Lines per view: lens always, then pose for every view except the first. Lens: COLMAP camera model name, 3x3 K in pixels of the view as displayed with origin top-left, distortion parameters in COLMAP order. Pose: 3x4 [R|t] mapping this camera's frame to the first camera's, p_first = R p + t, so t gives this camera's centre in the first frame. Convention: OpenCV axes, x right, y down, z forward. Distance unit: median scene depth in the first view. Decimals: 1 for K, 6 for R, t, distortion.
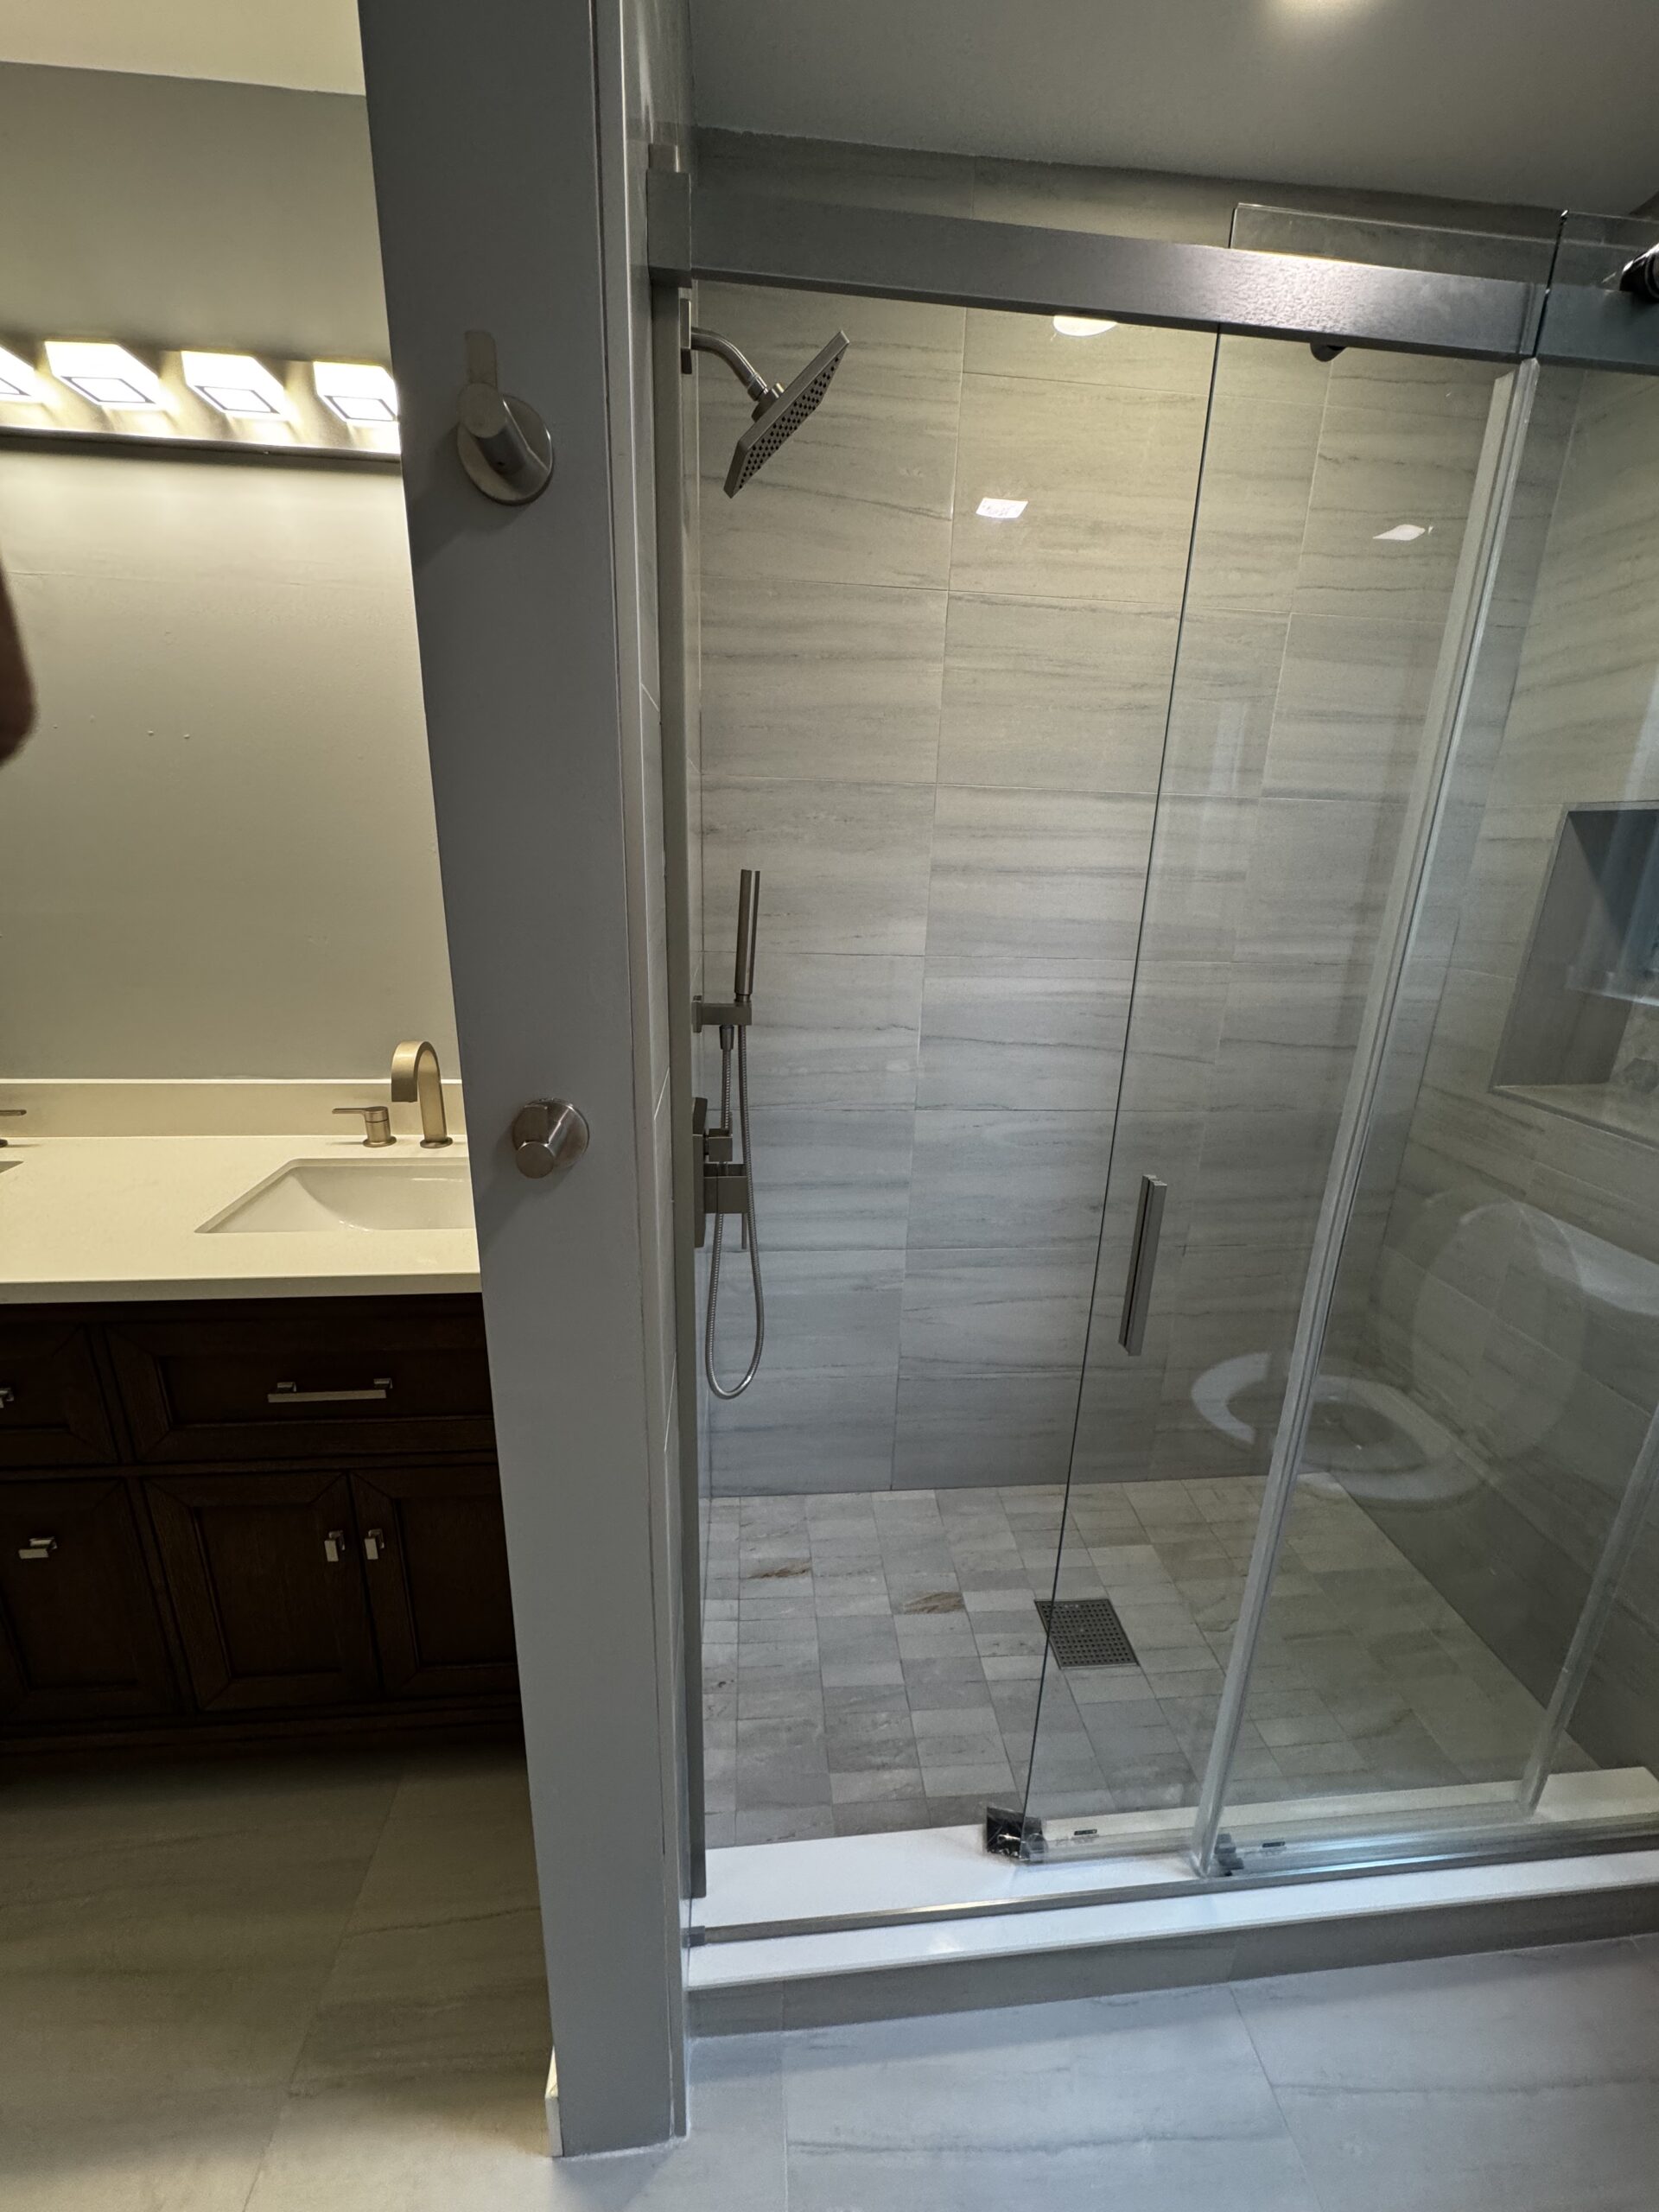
lens RADIAL K [[879.4, 0, 841.2], [0, 879.4, 1110.3], [0, 0, 1]] dist [0.000628, 0.000180]
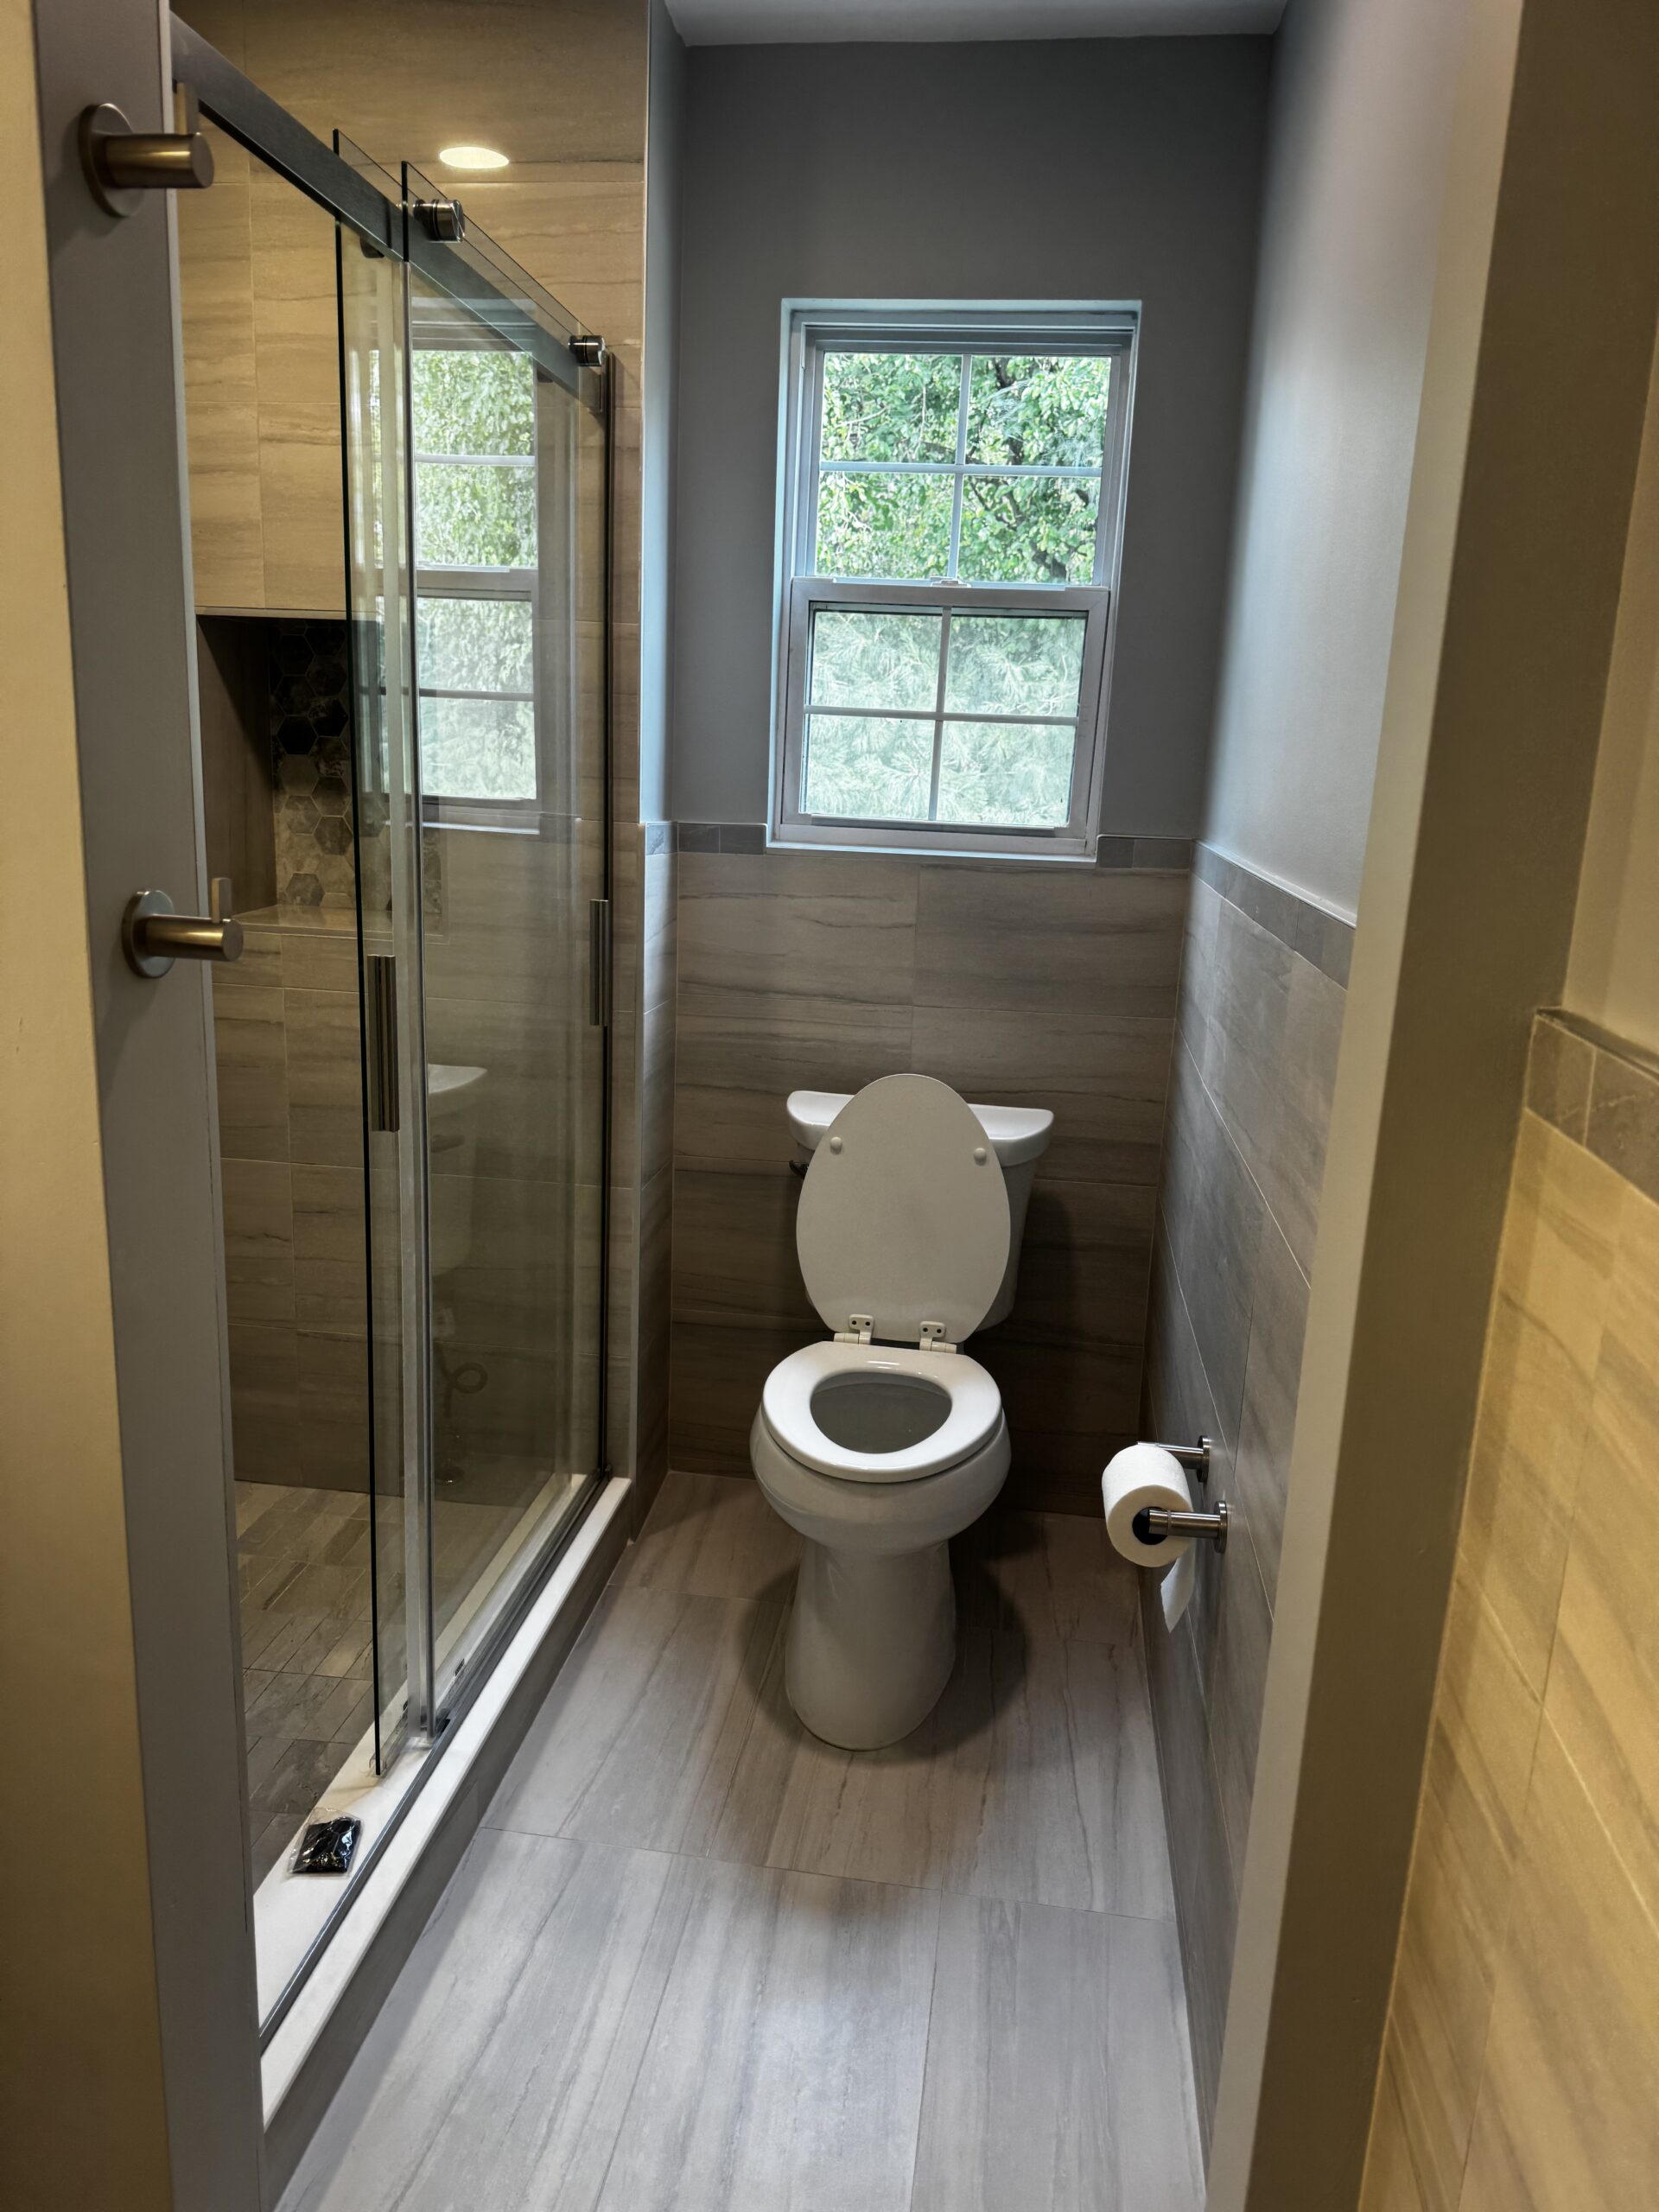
lens RADIAL K [[1555.1, 0, 829.5], [0, 1555.1, 1106.0], [0, 0, 1]] dist [0.109435, -0.169940]
pose [[0.234024, -0.236484, 0.943031, -0.751504], [0.253217, 0.951316, 0.175723, 0.033364], [-0.938677, 0.197668, 0.282513, 0.000732]]
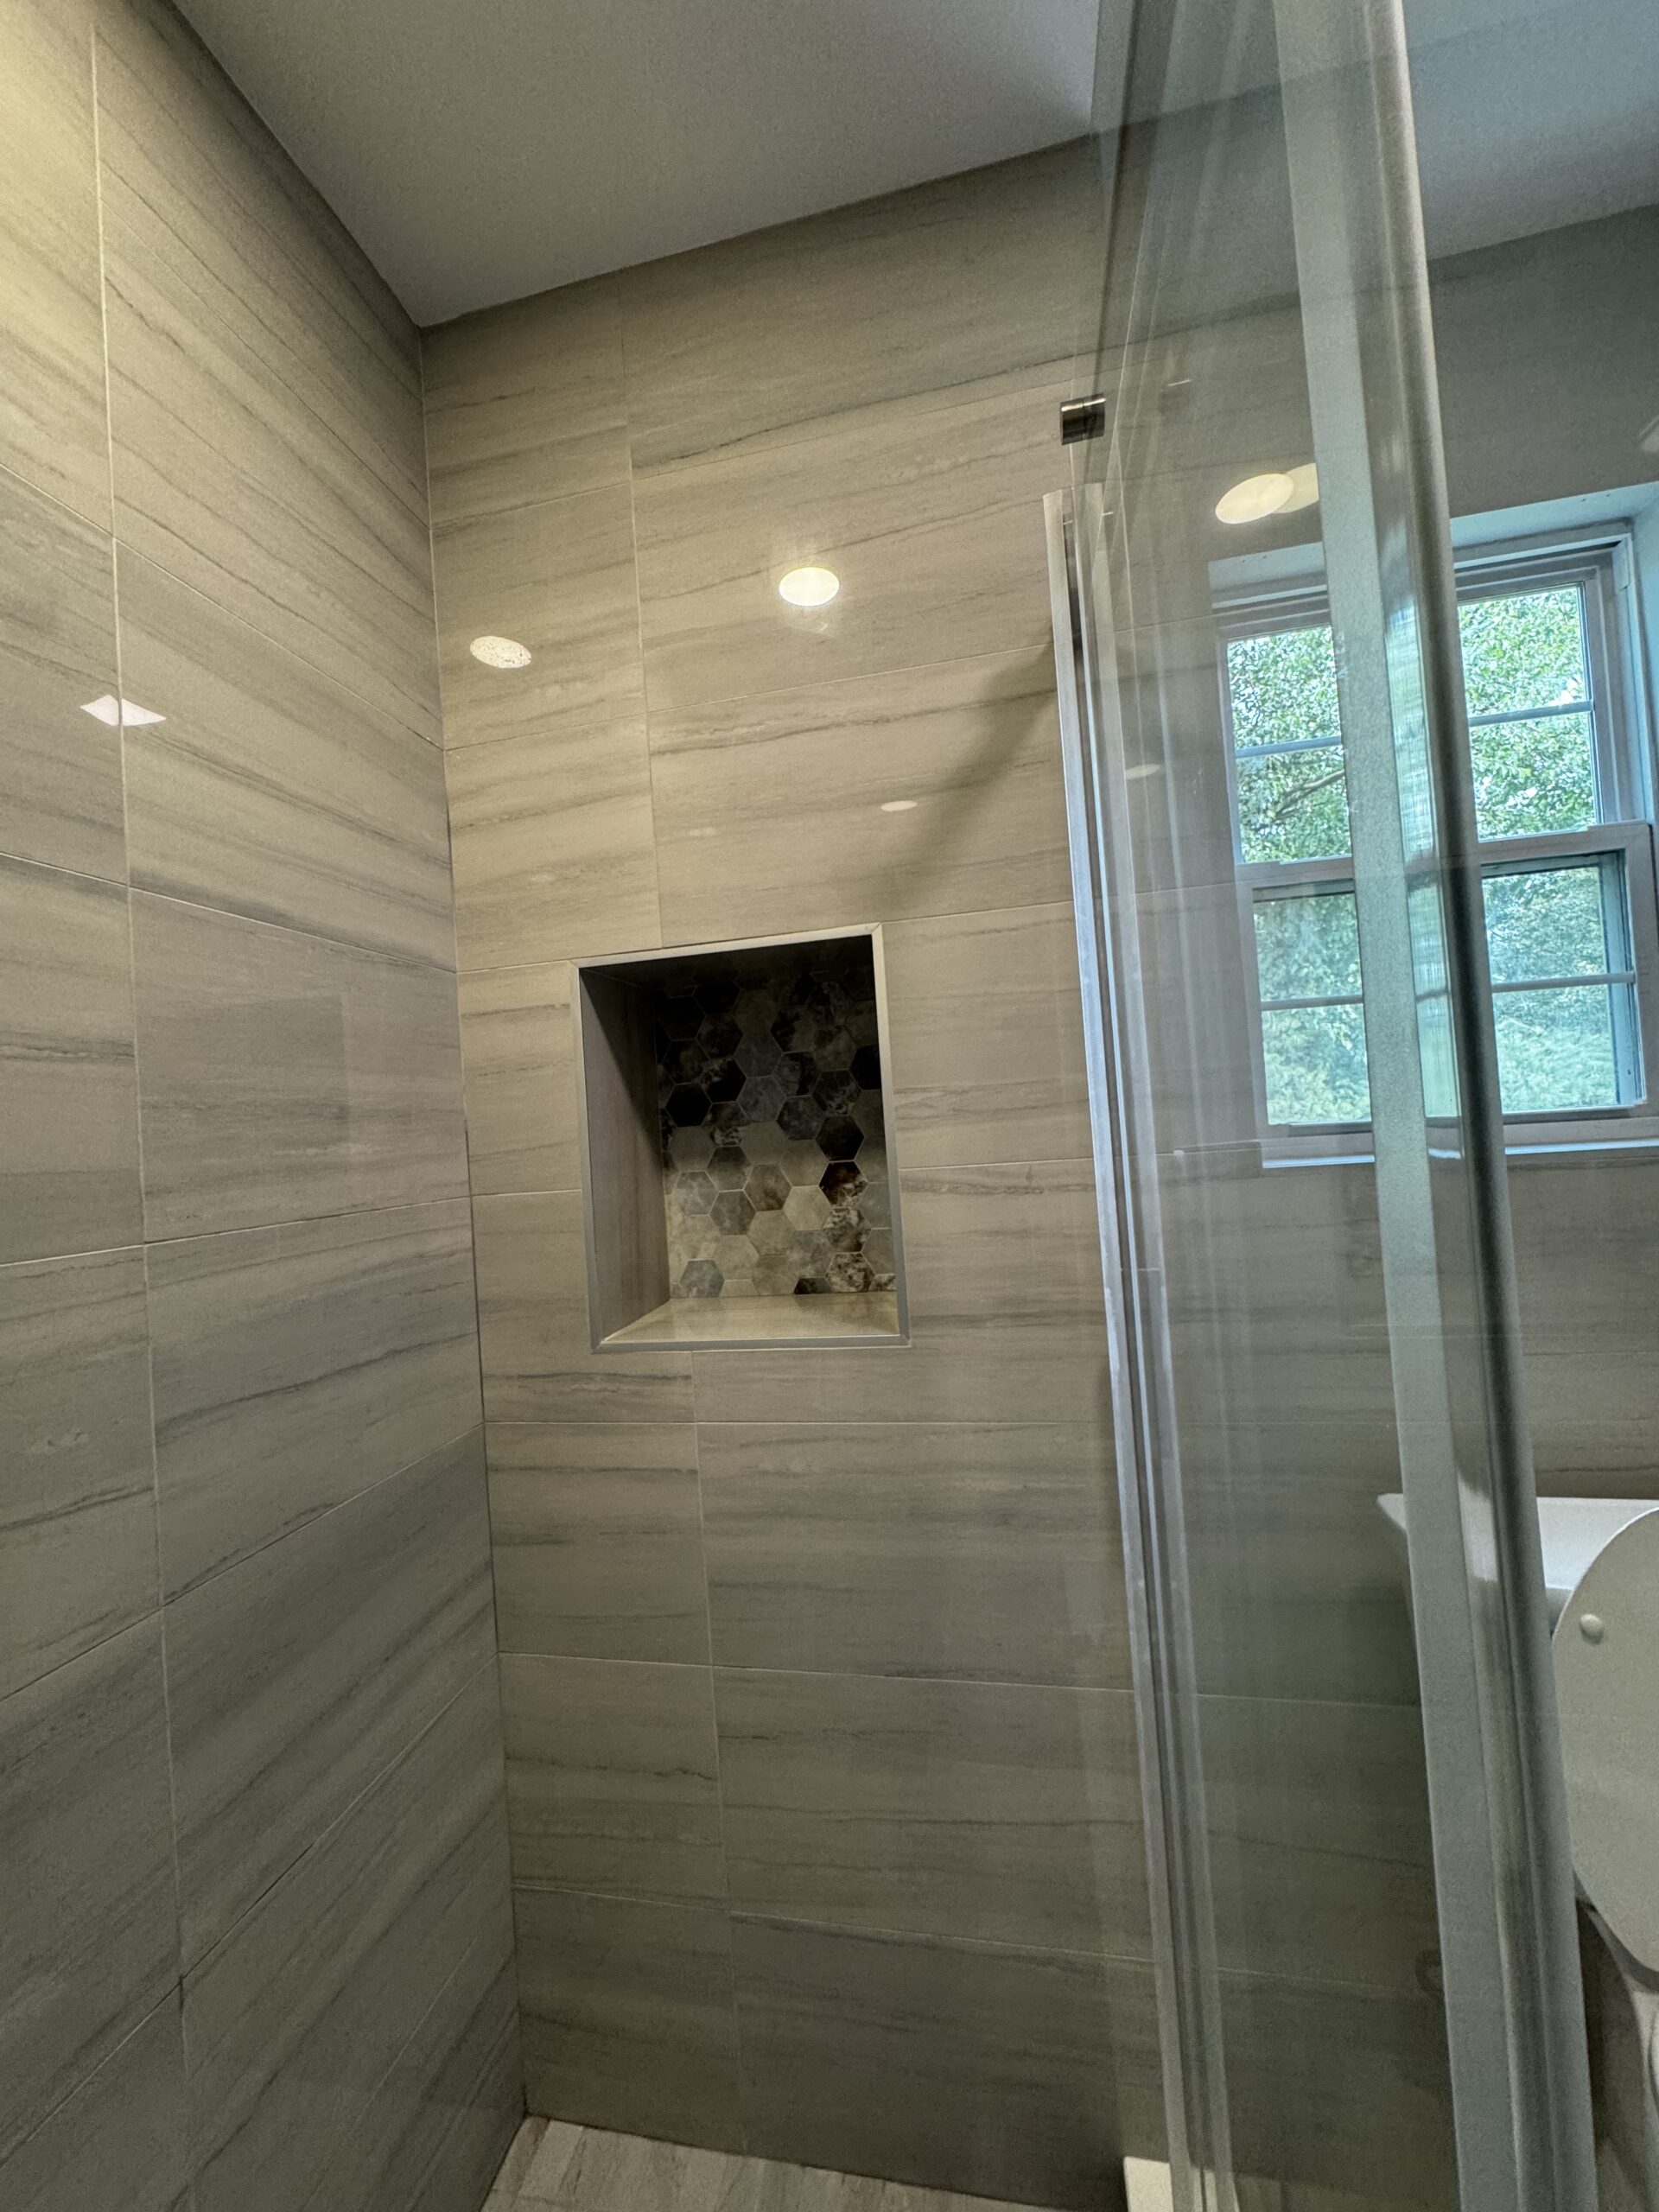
lens RADIAL K [[884.1, 0, 829.5], [0, 884.1, 1106.0], [0, 0, 1]] dist [-0.000516, -0.000161]
pose [[0.306537, -0.028597, 0.951429, 0.162257], [0.356511, 0.930241, -0.086903, -0.086301], [-0.882573, 0.365834, 0.295348, 0.652124]]
